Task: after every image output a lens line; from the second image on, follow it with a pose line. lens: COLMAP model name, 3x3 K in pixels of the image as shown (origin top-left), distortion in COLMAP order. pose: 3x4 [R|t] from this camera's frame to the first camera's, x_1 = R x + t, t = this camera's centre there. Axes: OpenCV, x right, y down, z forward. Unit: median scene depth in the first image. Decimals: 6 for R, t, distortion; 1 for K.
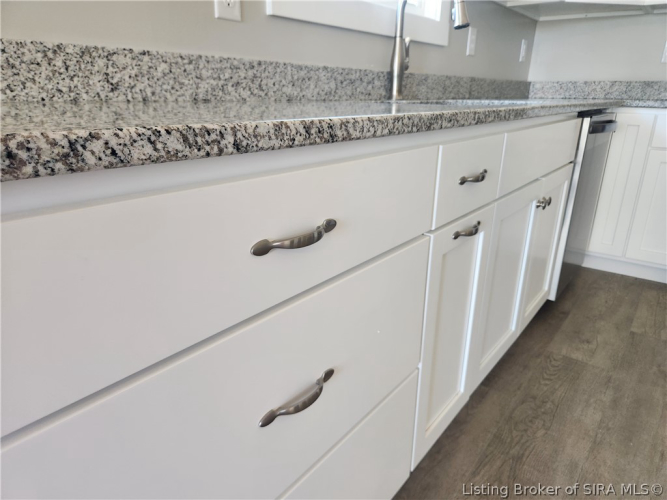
lens RADIAL K [[448.9, 0, 333.8], [0, 448.9, 251.1], [0, 0, 1]] dist [0.004381, -0.003994]
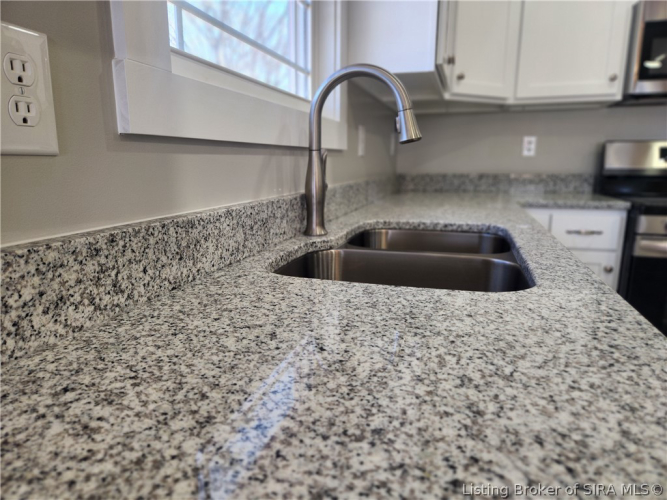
lens RADIAL K [[448.9, 0, 332.3], [0, 448.9, 248.5], [0, 0, 1]] dist [0.004381, -0.003994]
pose [[0.936514, -0.079811, 0.341426, -0.104545], [0.130522, 0.983122, -0.128202, -0.298917], [-0.325431, 0.164627, 0.931124, 0.471712]]
